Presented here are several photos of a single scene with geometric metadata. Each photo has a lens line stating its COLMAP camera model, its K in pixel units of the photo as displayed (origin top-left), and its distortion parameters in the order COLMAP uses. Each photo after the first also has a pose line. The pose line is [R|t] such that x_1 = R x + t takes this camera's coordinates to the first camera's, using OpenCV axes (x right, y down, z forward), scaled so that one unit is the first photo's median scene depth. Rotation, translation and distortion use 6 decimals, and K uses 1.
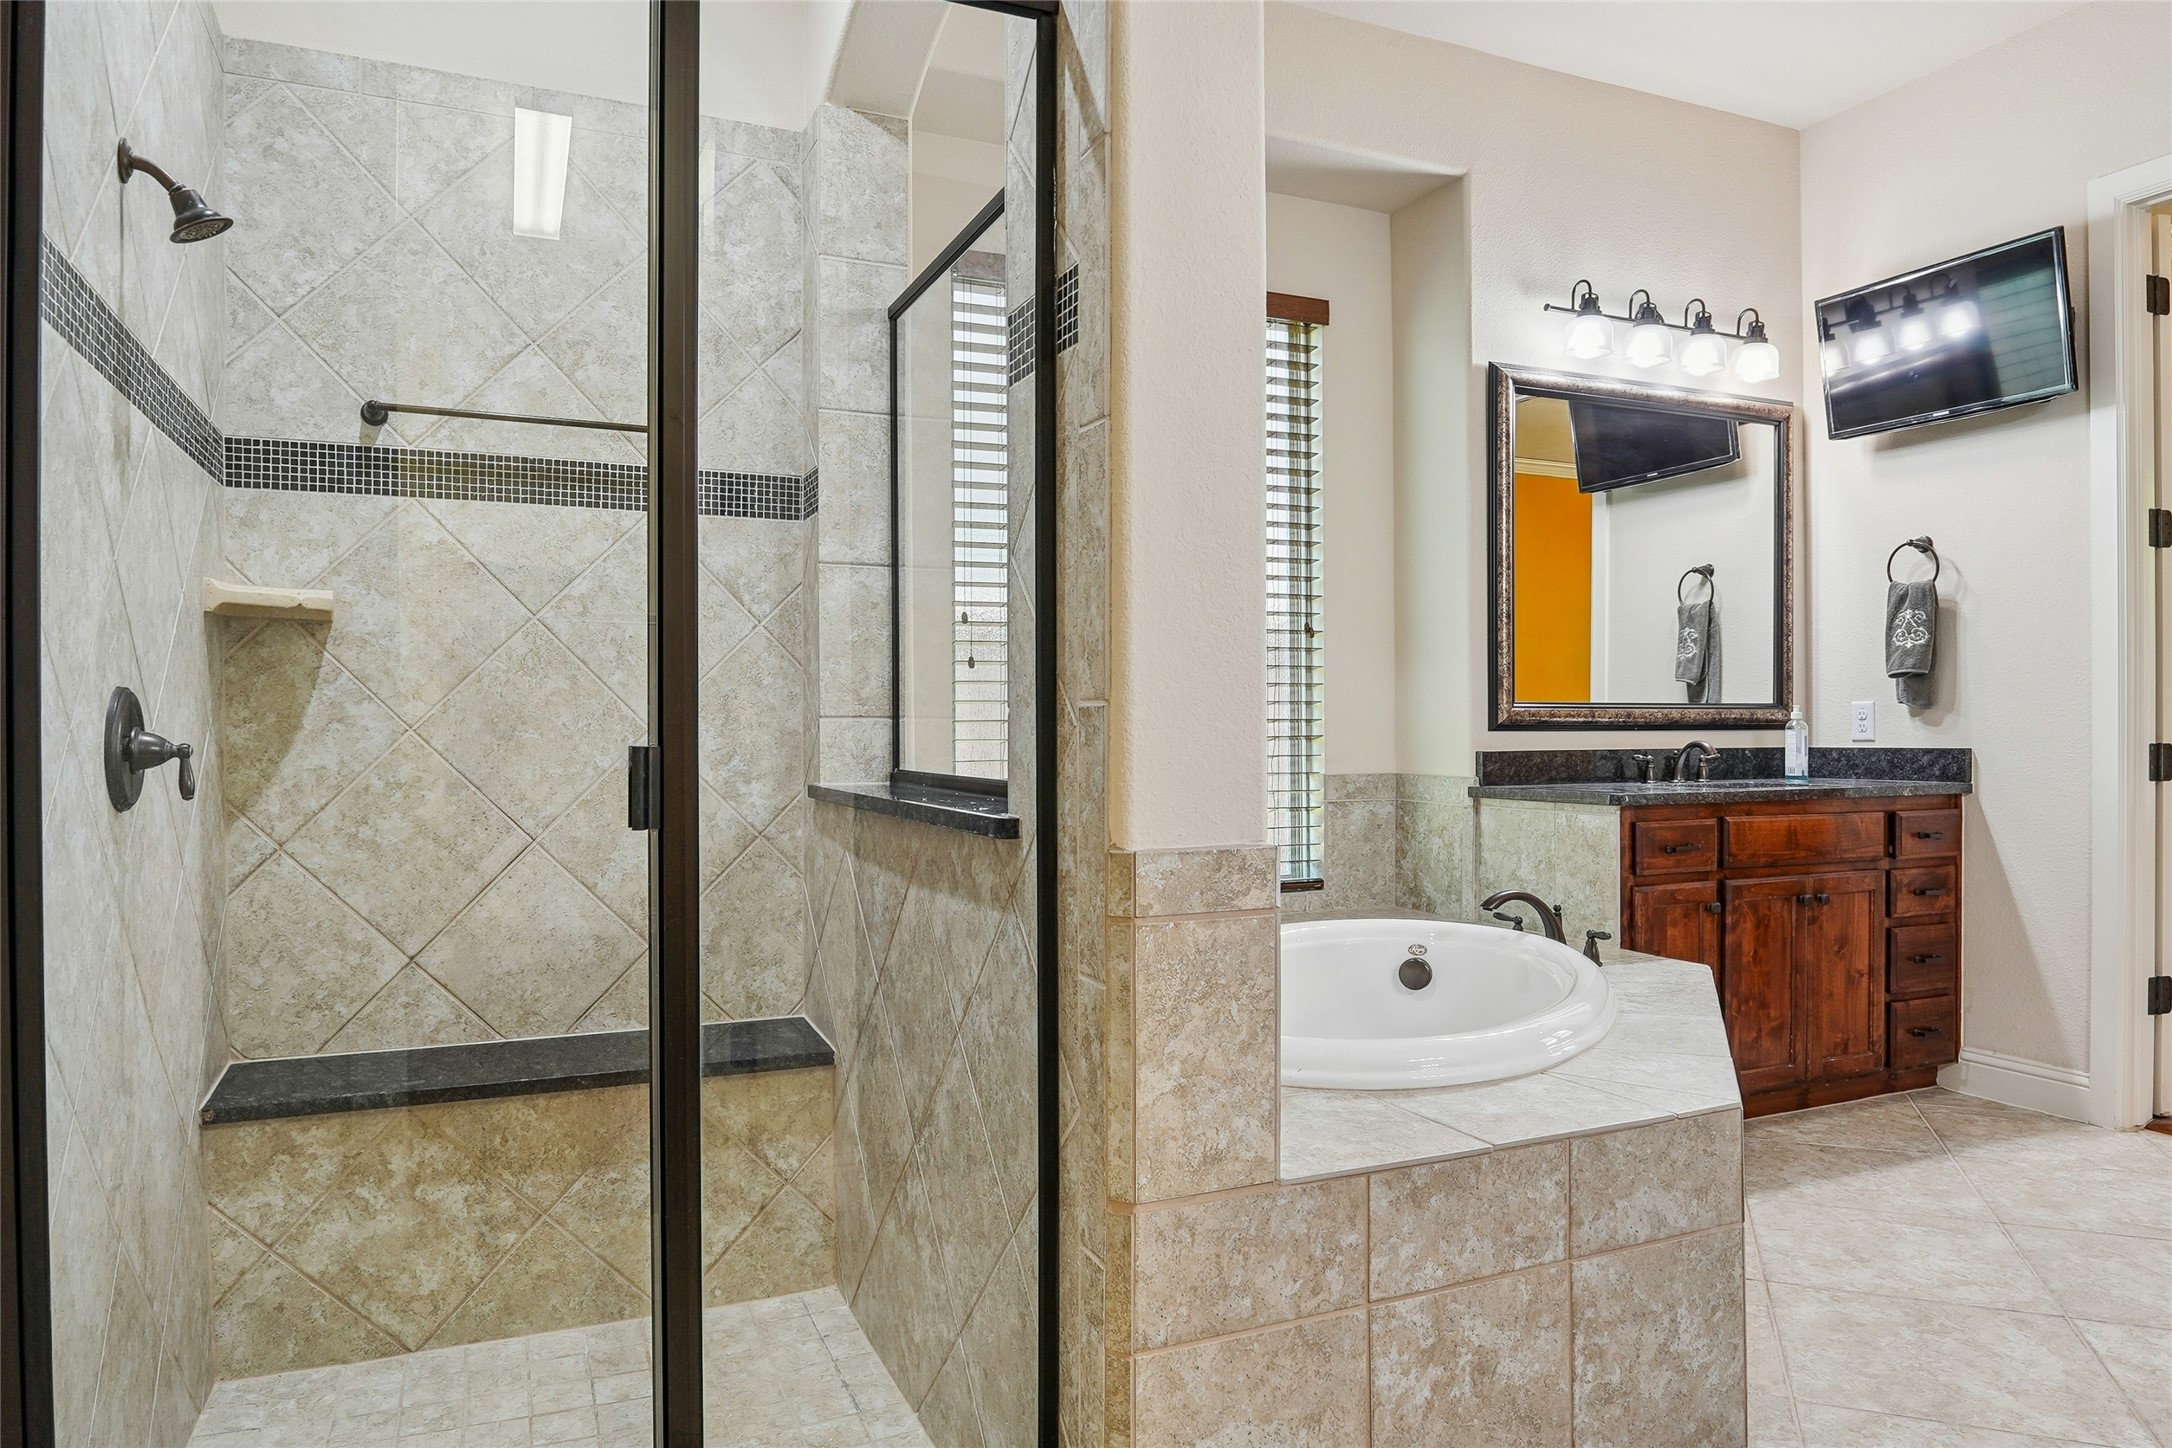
lens RADIAL K [[1373.1, 0, 1086.0], [0, 1373.1, 724.0], [0, 0, 1]] dist [-0.022702, -0.003142]
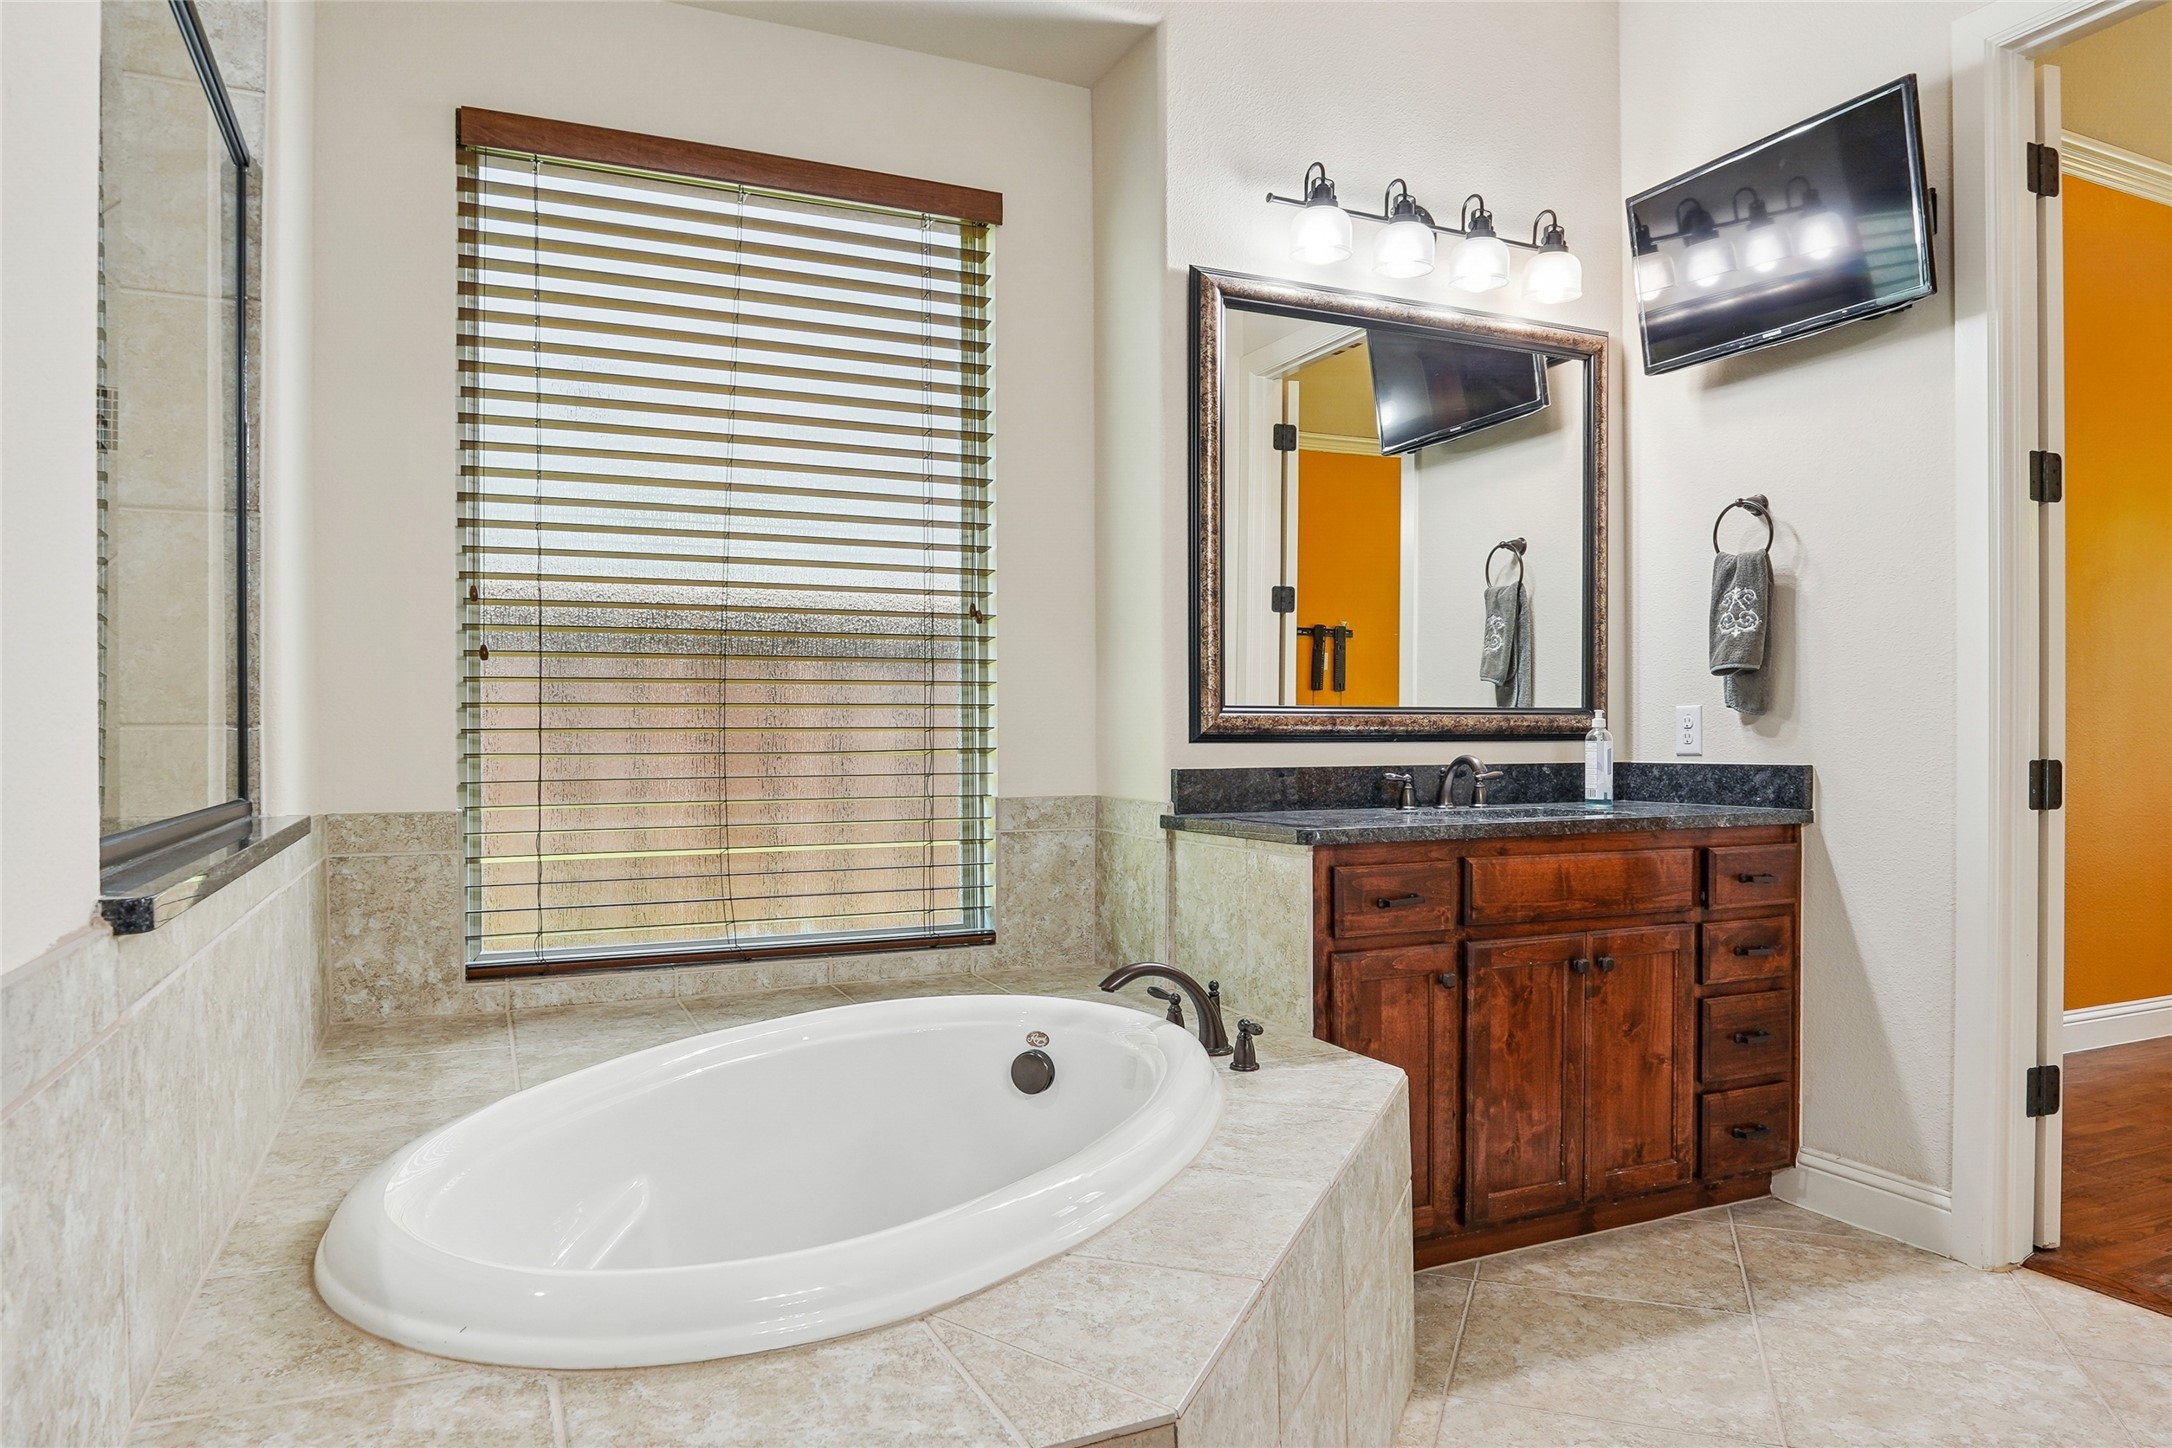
lens RADIAL K [[1374.4, 0, 1080.6], [0, 1374.4, 736.0], [0, 0, 1]] dist [-0.026402, -0.001022]
pose [[0.999904, 0.000441, 0.013857, 0.224507], [-0.000494, 0.999993, 0.003833, -0.001682], [-0.013855, -0.003839, 0.999897, 0.227707]]
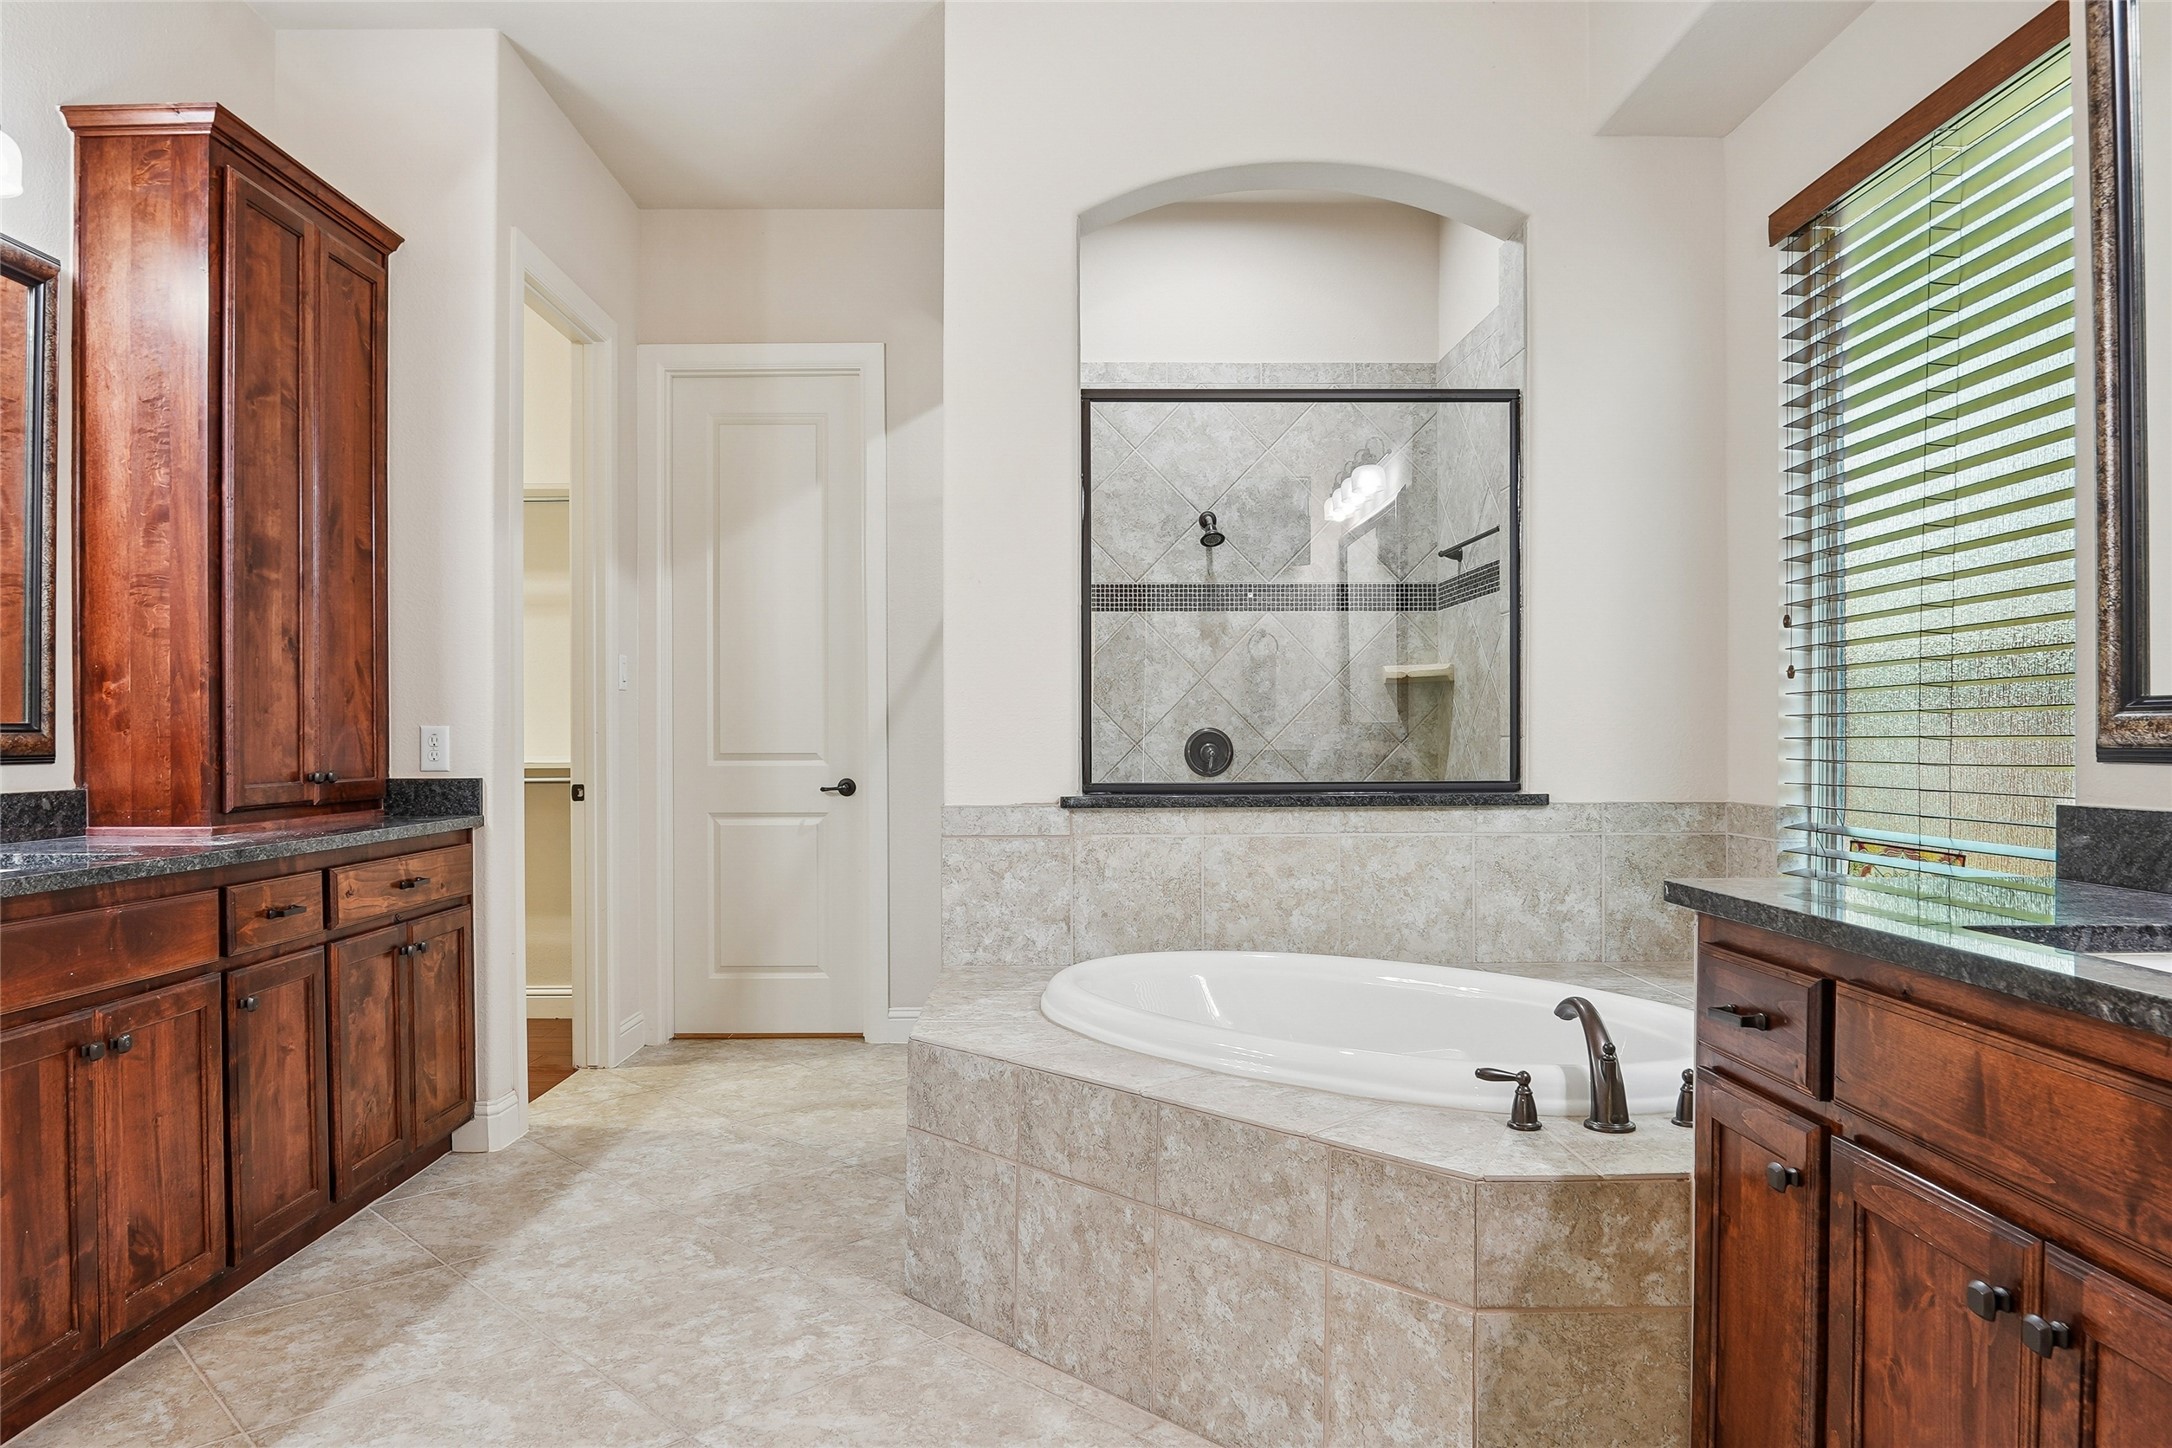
lens RADIAL K [[1374.4, 0, 1080.6], [0, 1374.4, 736.0], [0, 0, 1]] dist [-0.026402, -0.001022]
pose [[-0.390226, 0.003474, -0.920712, 0.856010], [0.005373, 0.999984, 0.001496, -0.006265], [0.920703, -0.004363, -0.390239, 0.875296]]
